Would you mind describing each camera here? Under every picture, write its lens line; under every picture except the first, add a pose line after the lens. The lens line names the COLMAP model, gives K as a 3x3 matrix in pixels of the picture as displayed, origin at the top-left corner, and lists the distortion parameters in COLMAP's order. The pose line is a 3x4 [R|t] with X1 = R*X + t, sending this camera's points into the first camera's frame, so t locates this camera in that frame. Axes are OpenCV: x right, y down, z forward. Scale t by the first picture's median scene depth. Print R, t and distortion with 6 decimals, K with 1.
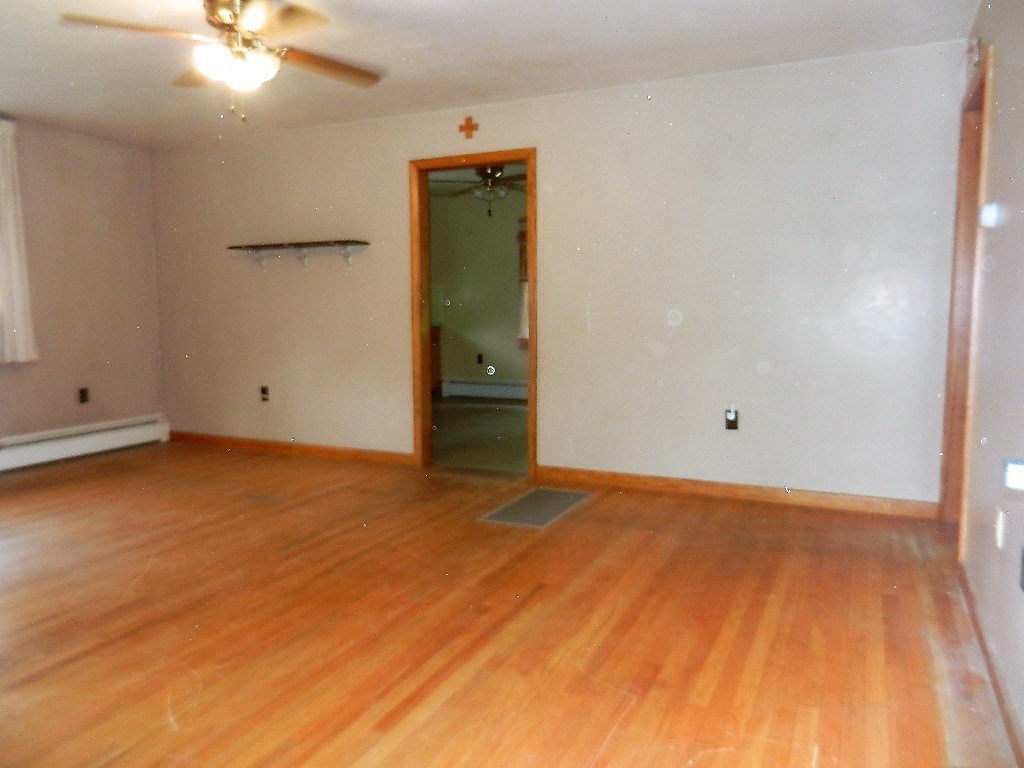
lens RADIAL K [[752.1, 0, 512.0], [0, 752.1, 384.0], [0, 0, 1]] dist [-0.006767, -0.000544]
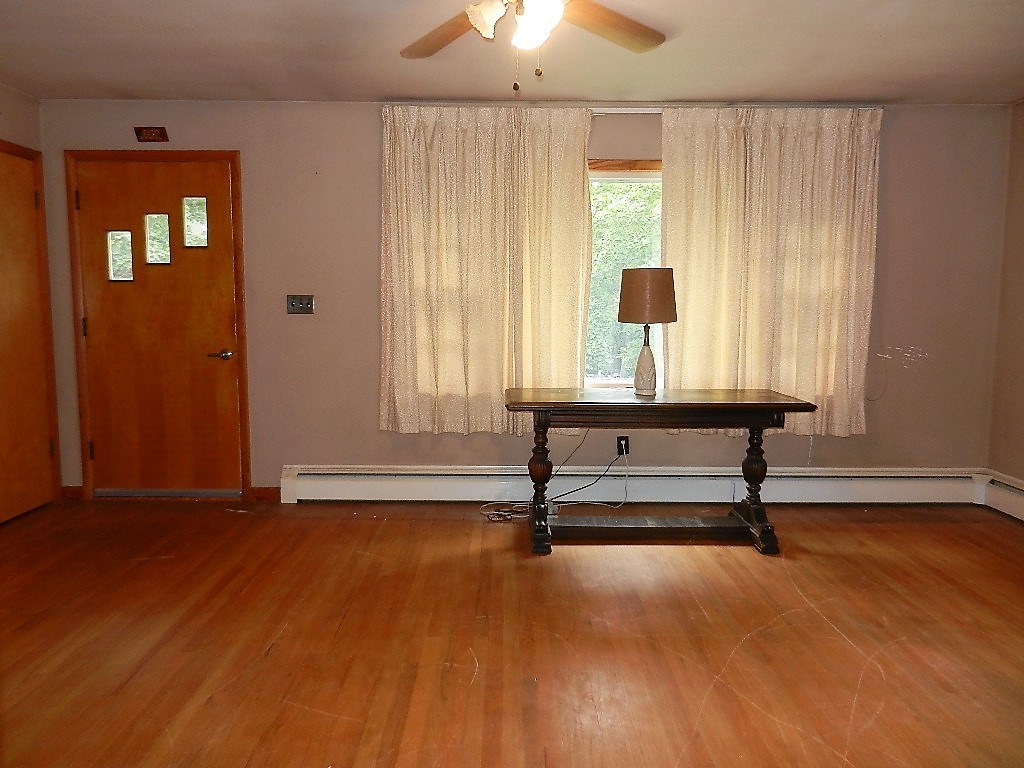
lens RADIAL K [[752.1, 0, 512.0], [0, 752.1, 384.0], [0, 0, 1]] dist [-0.006767, -0.000544]
pose [[-0.901199, 0.033697, -0.432094, -0.012703], [-0.055998, 0.979563, 0.193185, -0.160892], [0.429773, 0.198294, -0.880894, 1.465901]]
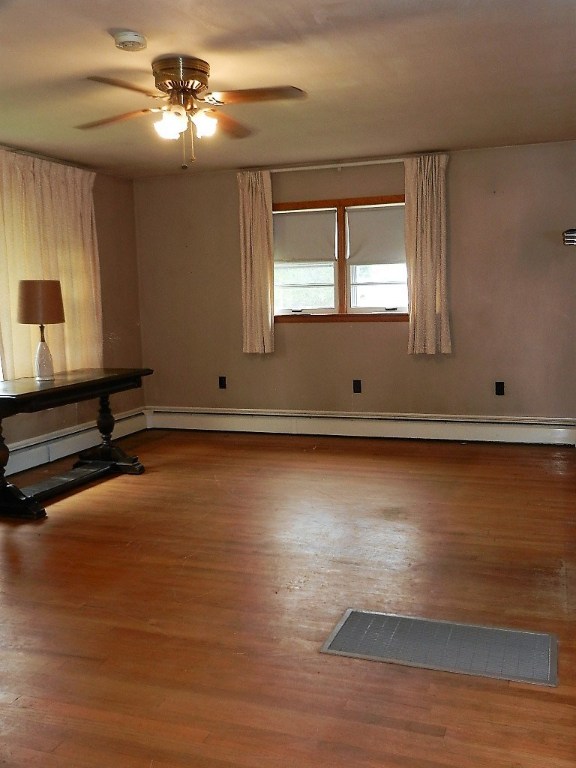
lens RADIAL K [[737.4, 0, 288.0], [0, 737.4, 384.0], [0, 0, 1]] dist [-0.002771, -0.002972]
pose [[0.115158, 0.100981, -0.988201, 0.693901], [-0.079834, 0.992542, 0.092121, -0.101753], [0.990134, 0.068284, 0.122361, 0.892632]]
